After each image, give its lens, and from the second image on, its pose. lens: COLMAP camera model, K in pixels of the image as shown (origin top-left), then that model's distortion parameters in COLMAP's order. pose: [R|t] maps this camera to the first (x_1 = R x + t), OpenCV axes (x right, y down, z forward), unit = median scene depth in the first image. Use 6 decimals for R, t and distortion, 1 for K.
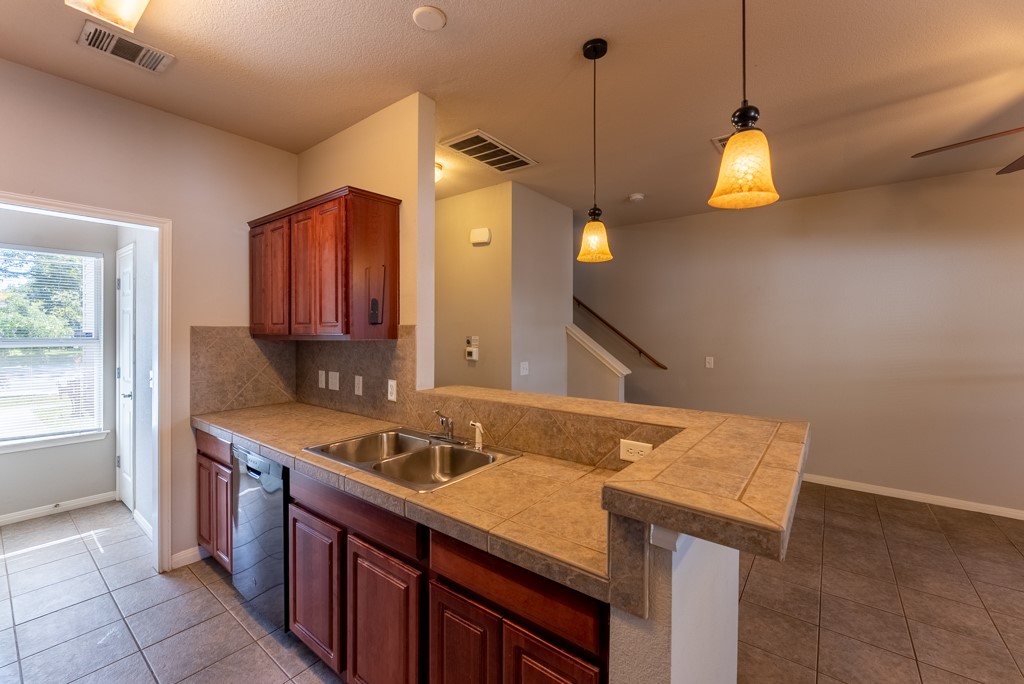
lens RADIAL K [[418.9, 0, 511.2], [0, 418.9, 330.7], [0, 0, 1]] dist [-0.006211, 0.000236]
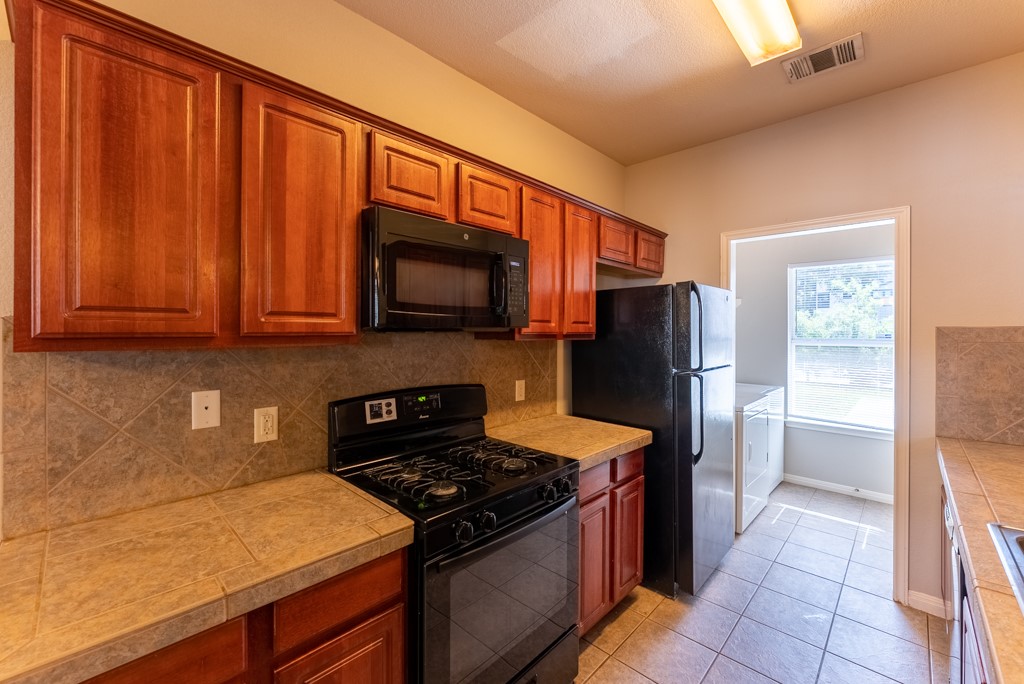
lens RADIAL K [[418.9, 0, 511.2], [0, 418.9, 330.7], [0, 0, 1]] dist [-0.006211, 0.000236]
pose [[-0.106333, -0.001767, -0.994329, 0.133874], [-0.002390, 0.999996, -0.001522, -0.000309], [0.994328, 0.002215, -0.106337, 0.247066]]
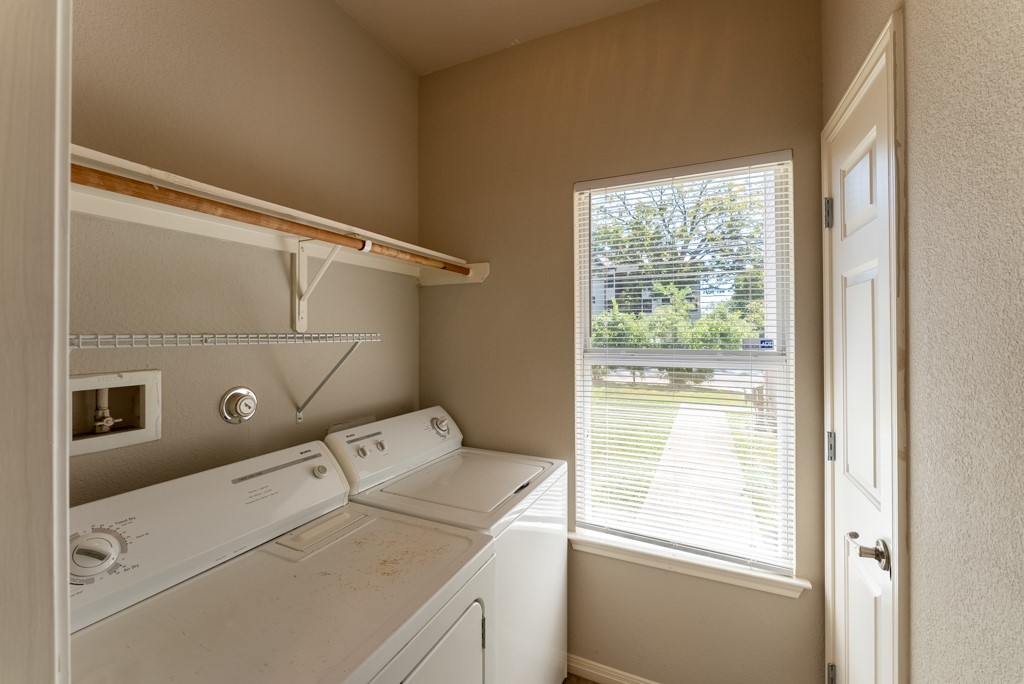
lens RADIAL K [[418.9, 0, 511.2], [0, 418.9, 330.7], [0, 0, 1]] dist [-0.006211, 0.000236]
pose [[0.219134, -0.009669, -0.975647, -0.829416], [0.003007, 0.999953, -0.009235, -0.001993], [0.975690, -0.000910, 0.219153, 0.826489]]
